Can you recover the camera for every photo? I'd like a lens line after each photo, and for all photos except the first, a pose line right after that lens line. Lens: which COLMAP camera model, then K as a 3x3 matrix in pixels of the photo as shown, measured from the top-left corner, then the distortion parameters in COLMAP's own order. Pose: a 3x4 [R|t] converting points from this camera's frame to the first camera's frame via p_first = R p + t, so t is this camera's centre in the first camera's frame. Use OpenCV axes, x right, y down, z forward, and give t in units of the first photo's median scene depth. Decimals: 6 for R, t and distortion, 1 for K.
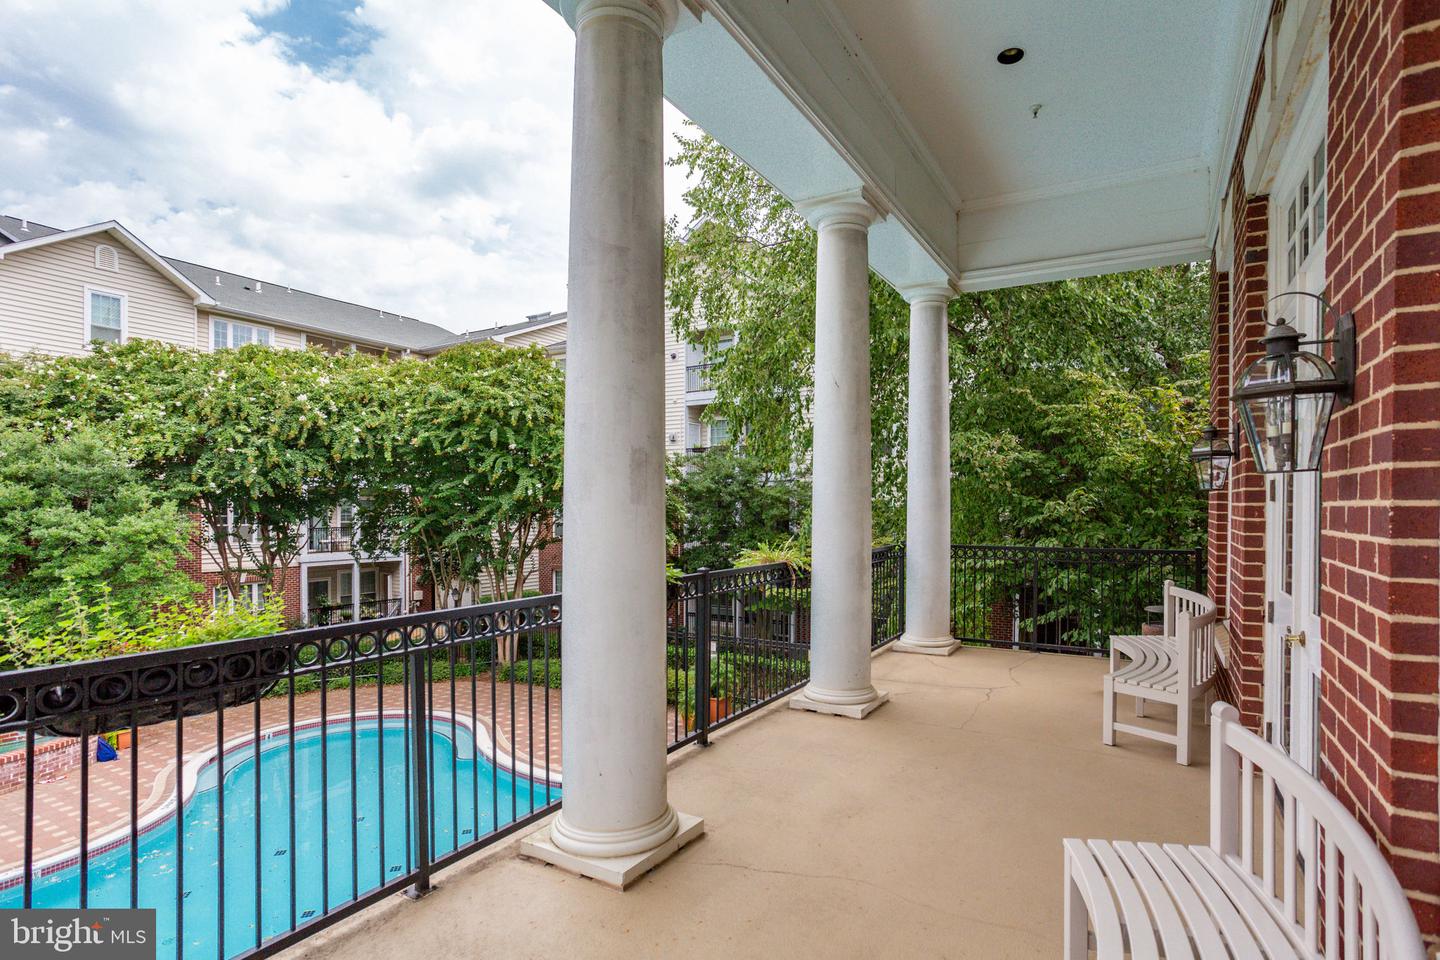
lens RADIAL K [[720.8, 0, 730.4], [0, 720.8, 510.2], [0, 0, 1]] dist [0.005114, 0.003203]
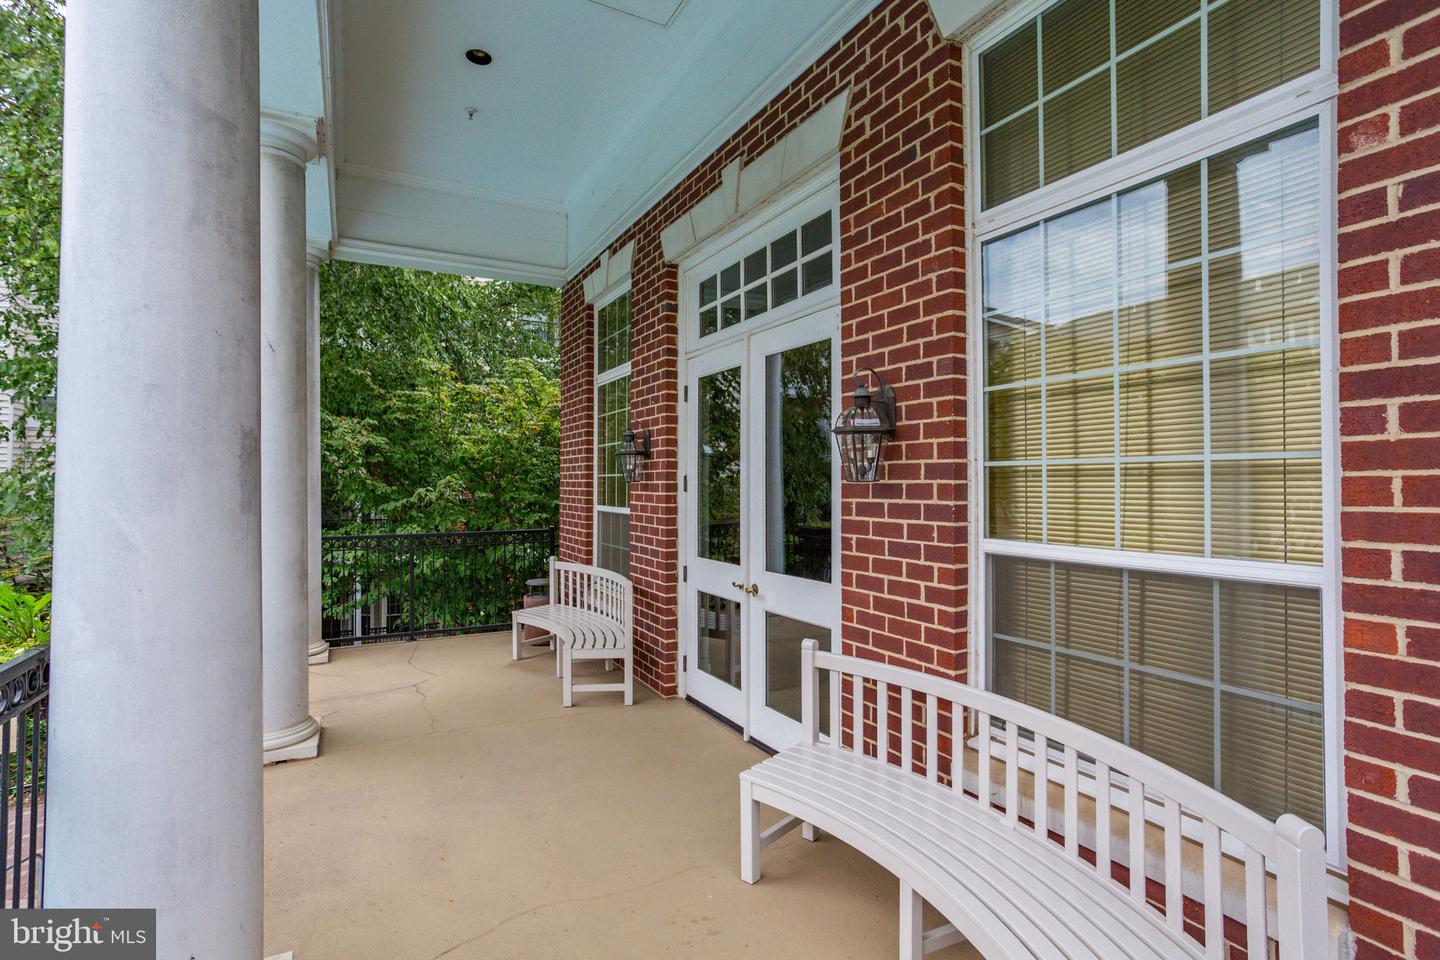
lens RADIAL K [[720.8, 0, 711.4], [0, 720.8, 477.9], [0, 0, 1]] dist [0.005114, 0.003203]
pose [[0.552868, 0.003773, 0.833261, -0.363391], [0.009888, 0.999890, -0.011089, -0.023596], [-0.833210, 0.014370, 0.552769, 0.221535]]
